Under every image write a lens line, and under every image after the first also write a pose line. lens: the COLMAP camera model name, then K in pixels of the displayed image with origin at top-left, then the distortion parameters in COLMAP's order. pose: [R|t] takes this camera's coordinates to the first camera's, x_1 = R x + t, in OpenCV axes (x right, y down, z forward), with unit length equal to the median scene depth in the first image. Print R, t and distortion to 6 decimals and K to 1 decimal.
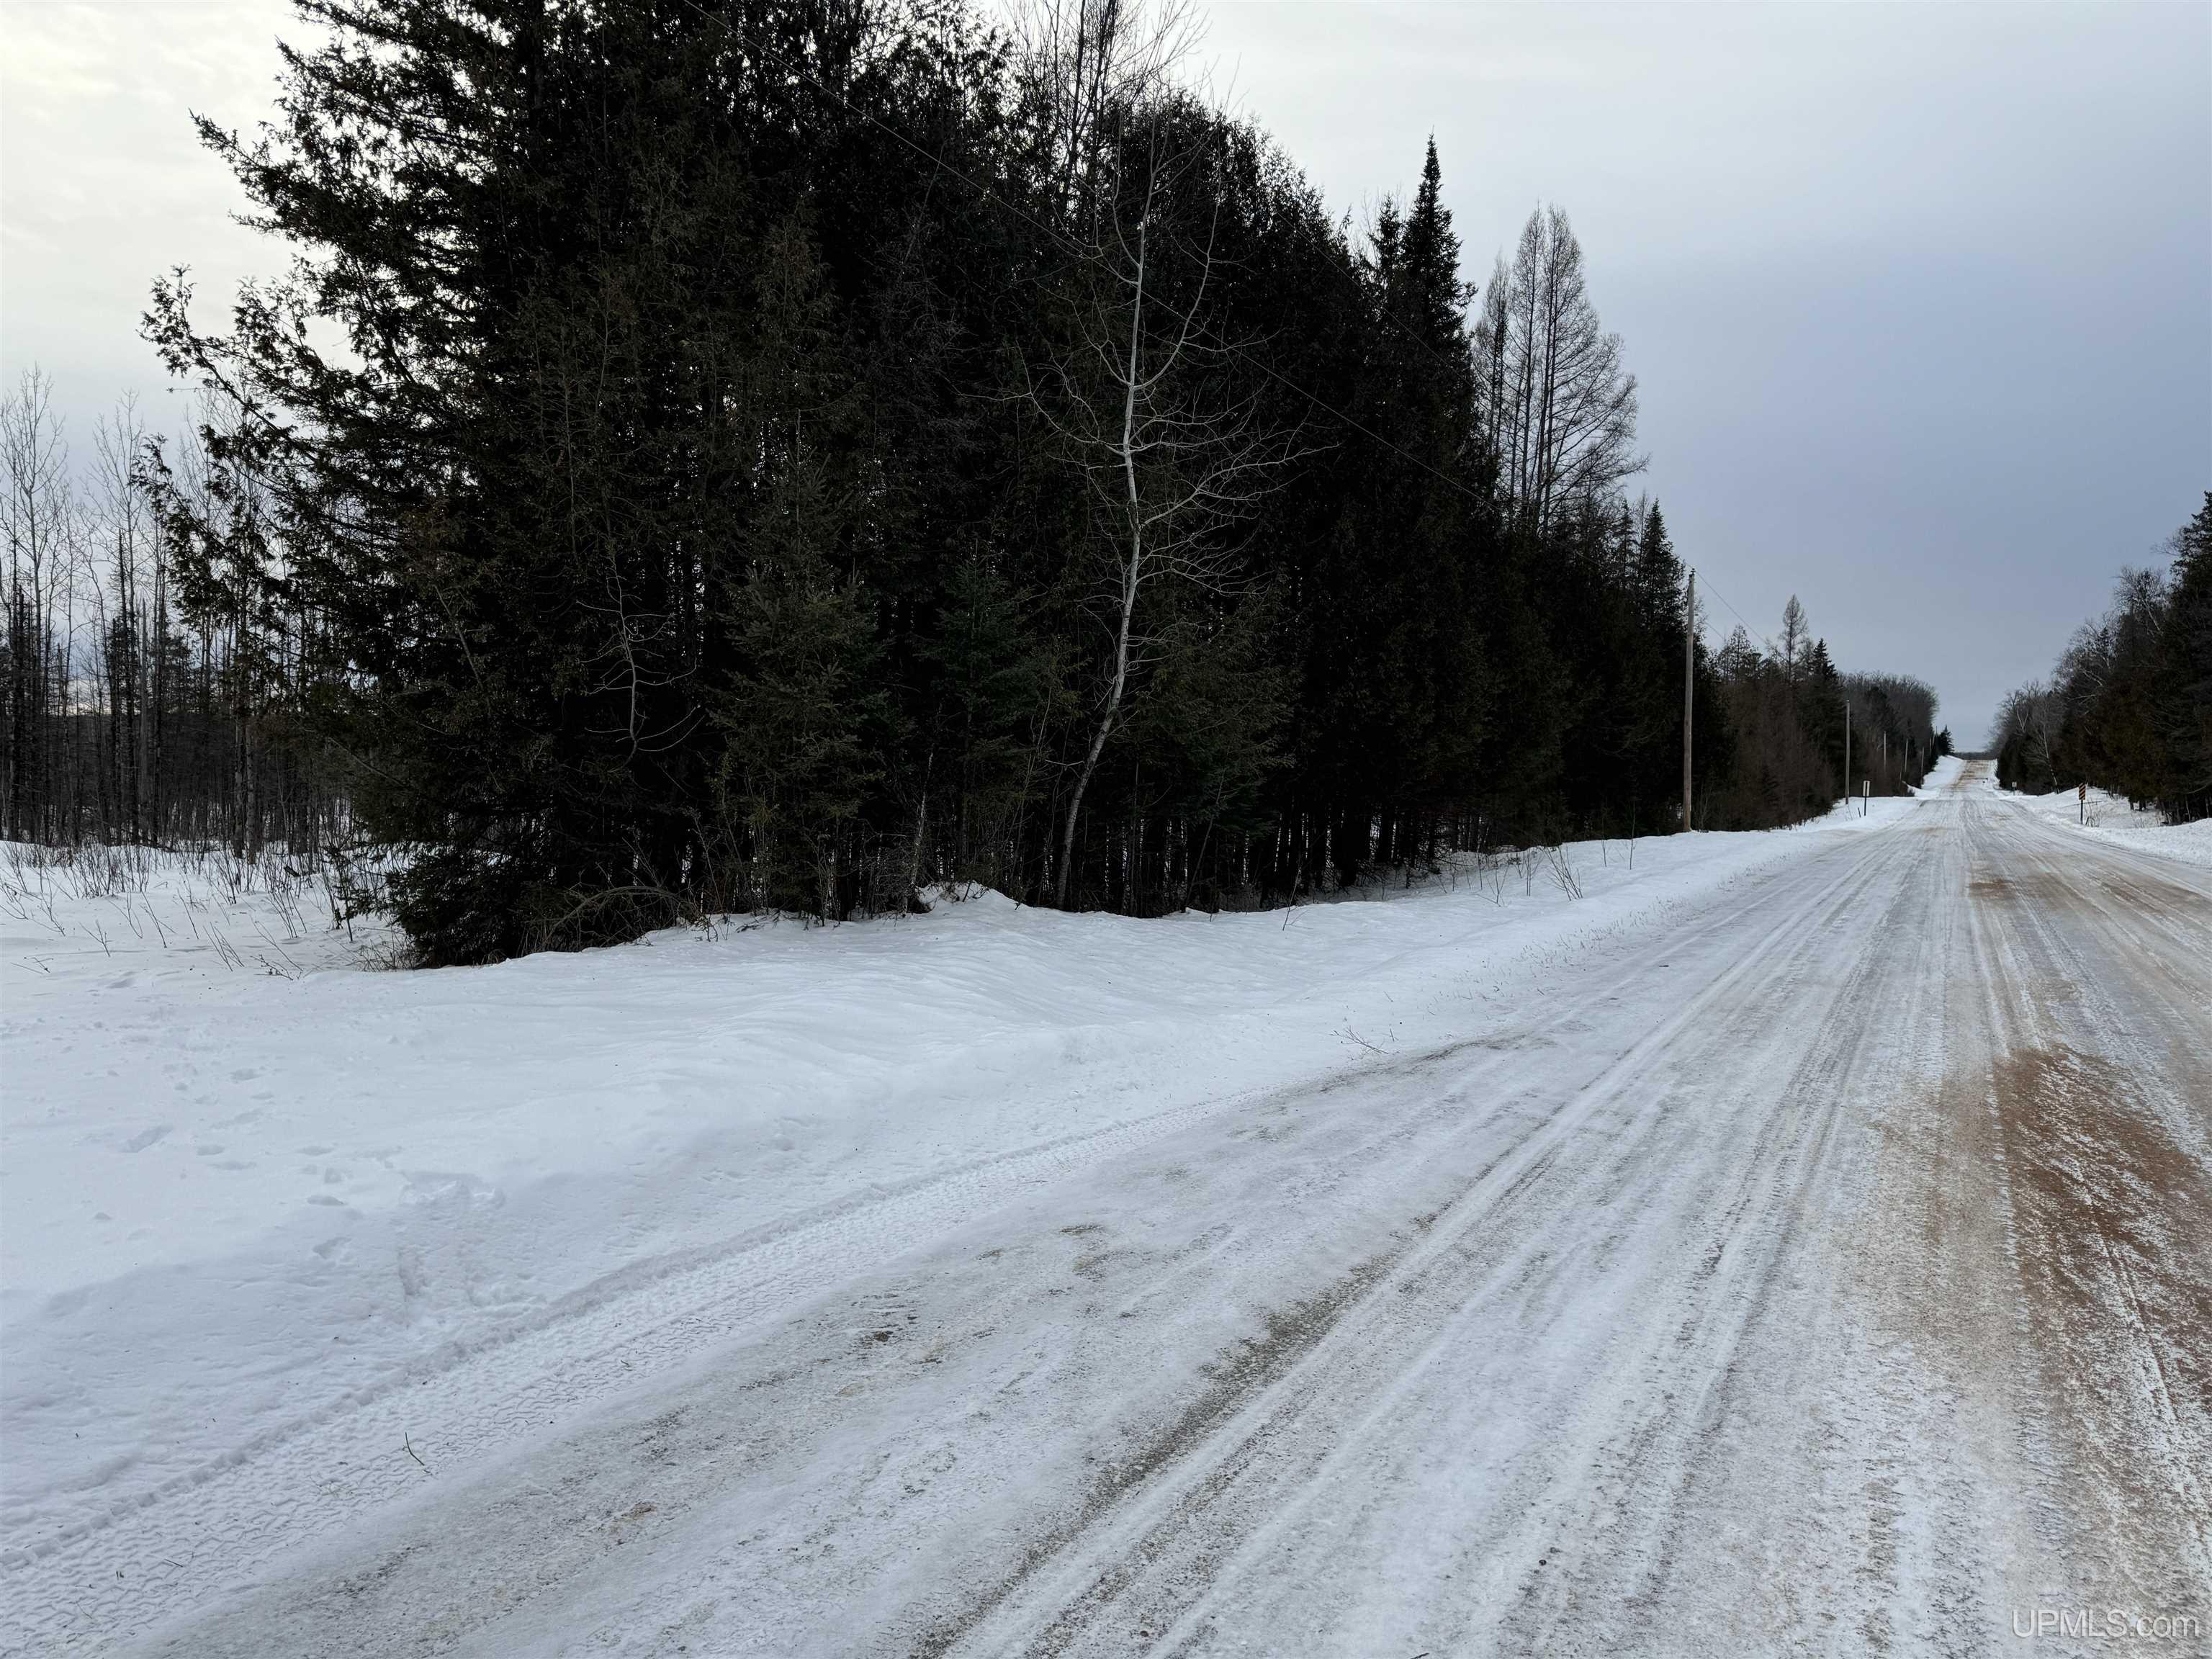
lens RADIAL K [[1548.3, 0, 1106.0], [0, 1548.3, 829.5], [0, 0, 1]] dist [0.096136, -0.131337]
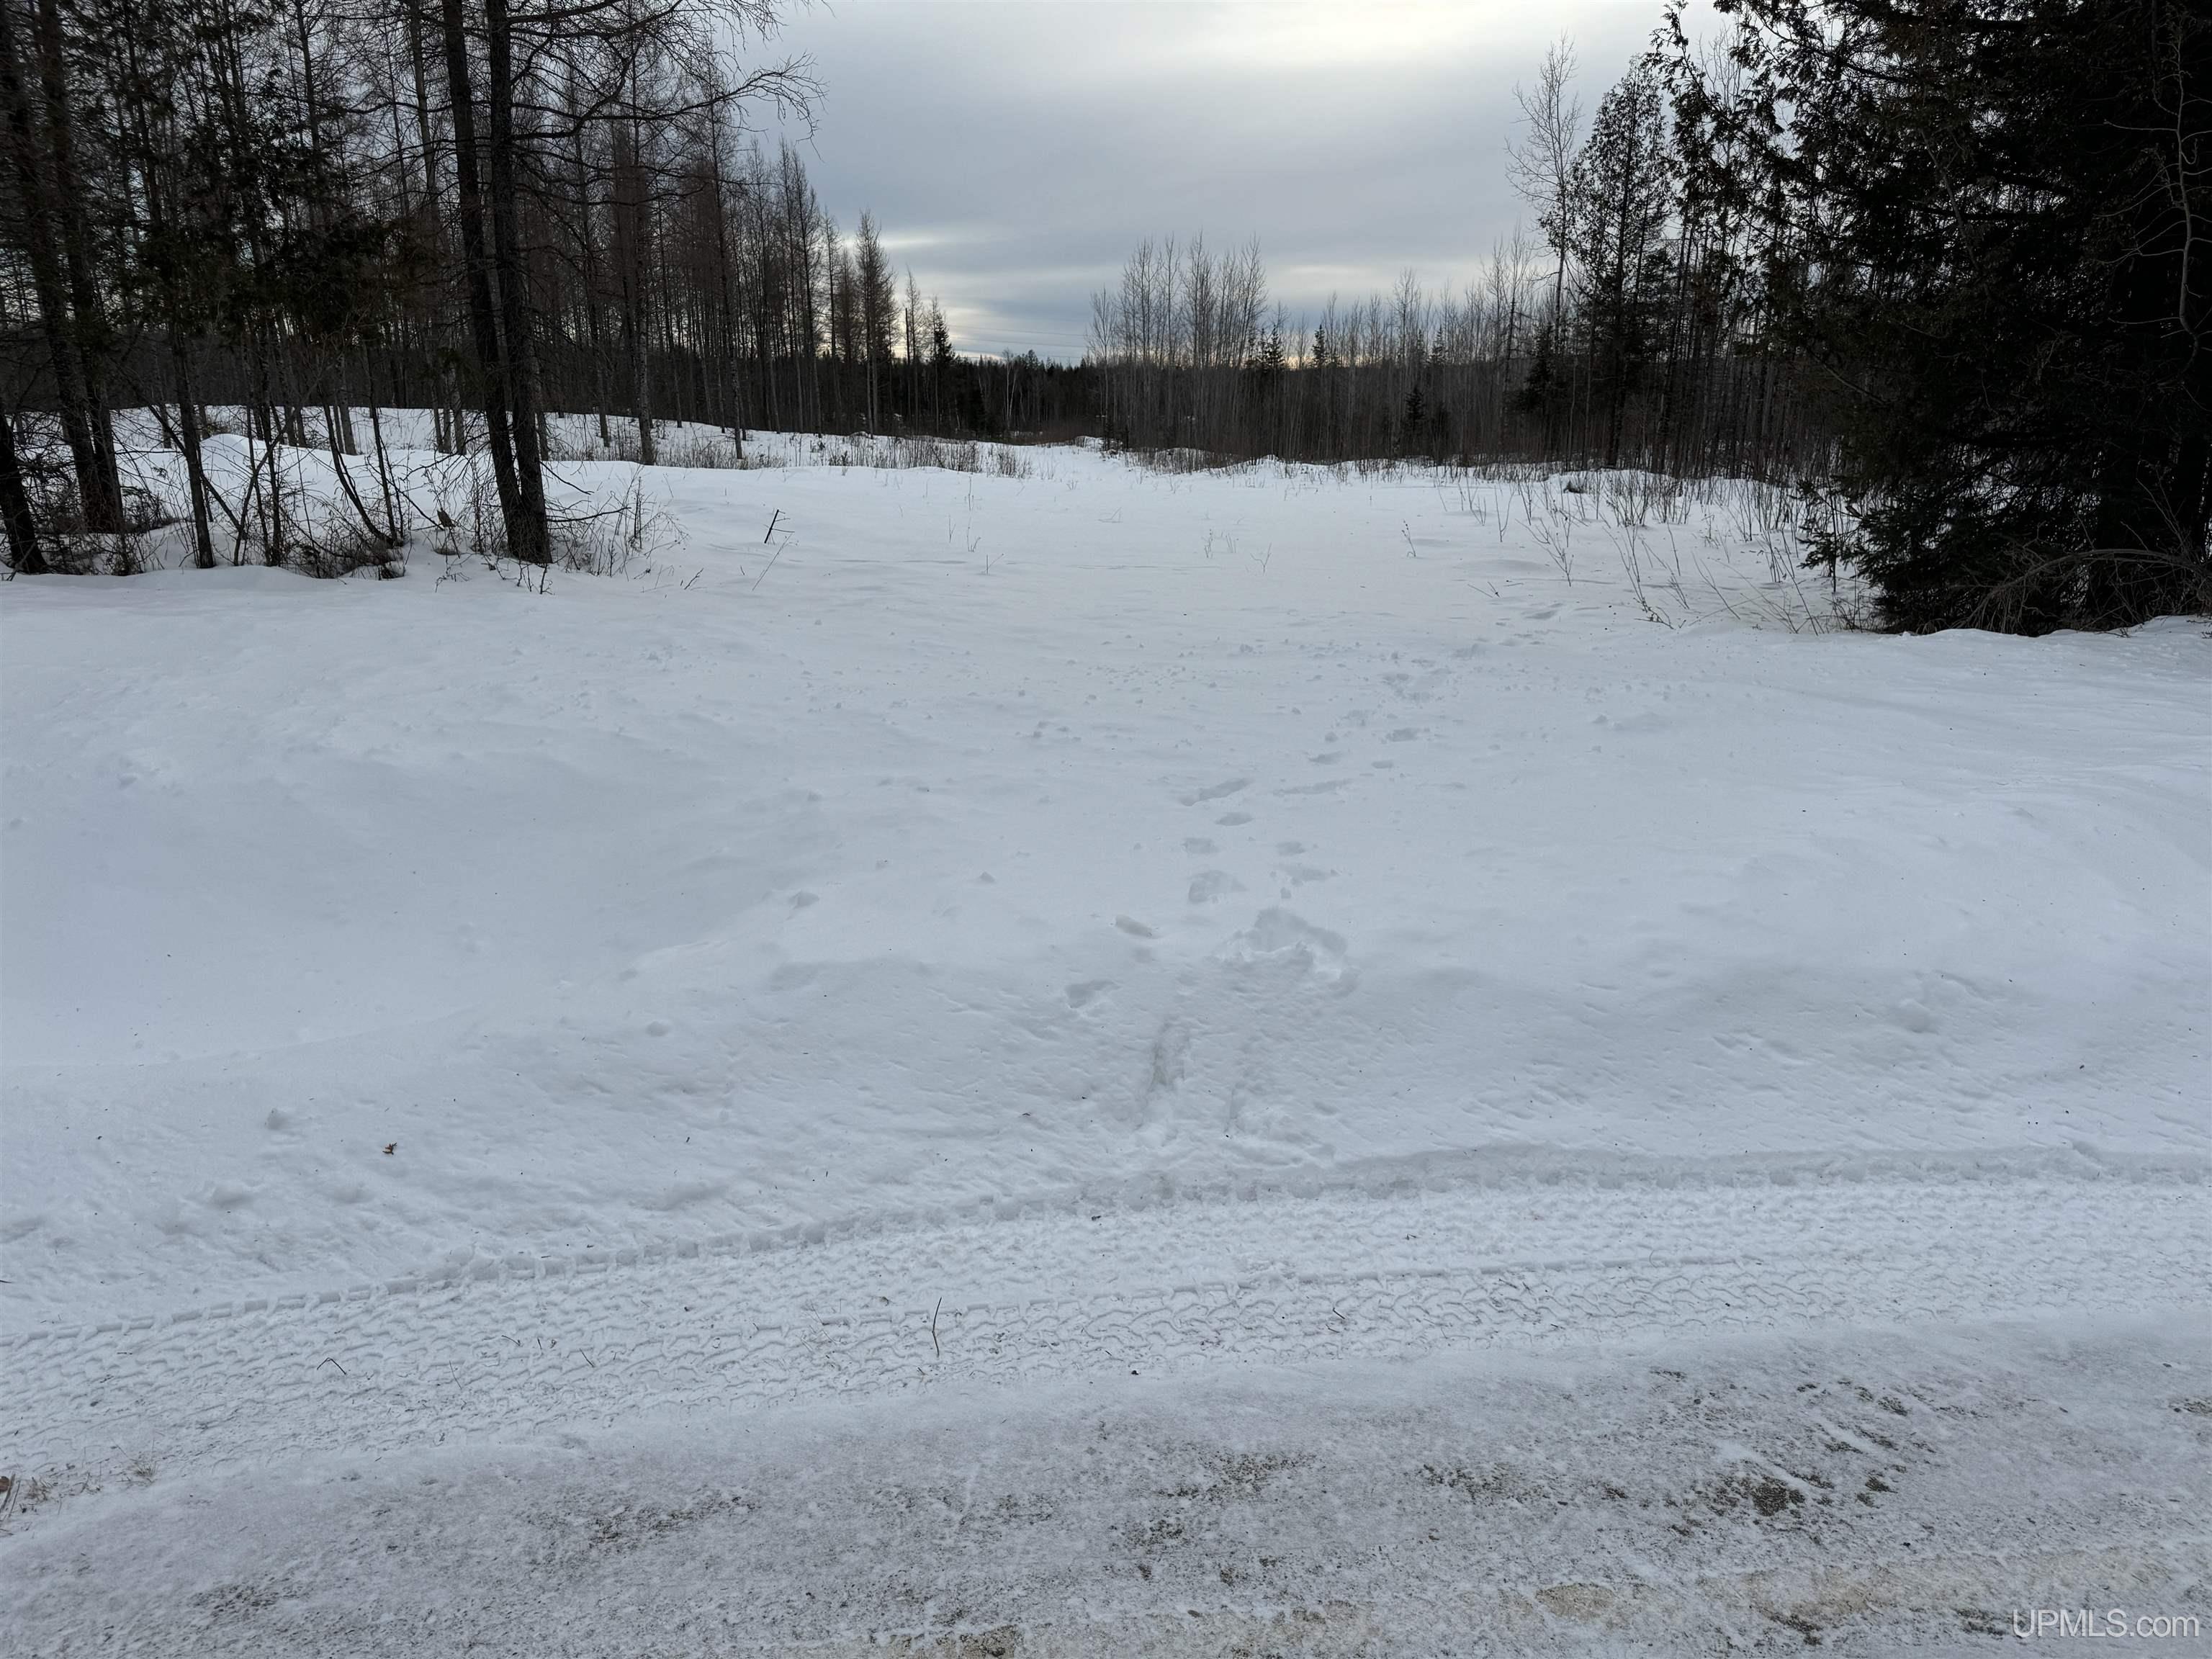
lens RADIAL K [[1548.3, 0, 1106.0], [0, 1548.3, 829.5], [0, 0, 1]] dist [0.096136, -0.131337]
pose [[0.564447, 0.214325, -0.797160, 0.089163], [-0.032278, 0.970698, 0.238127, 0.012410], [0.824838, -0.108679, 0.554825, 0.601203]]
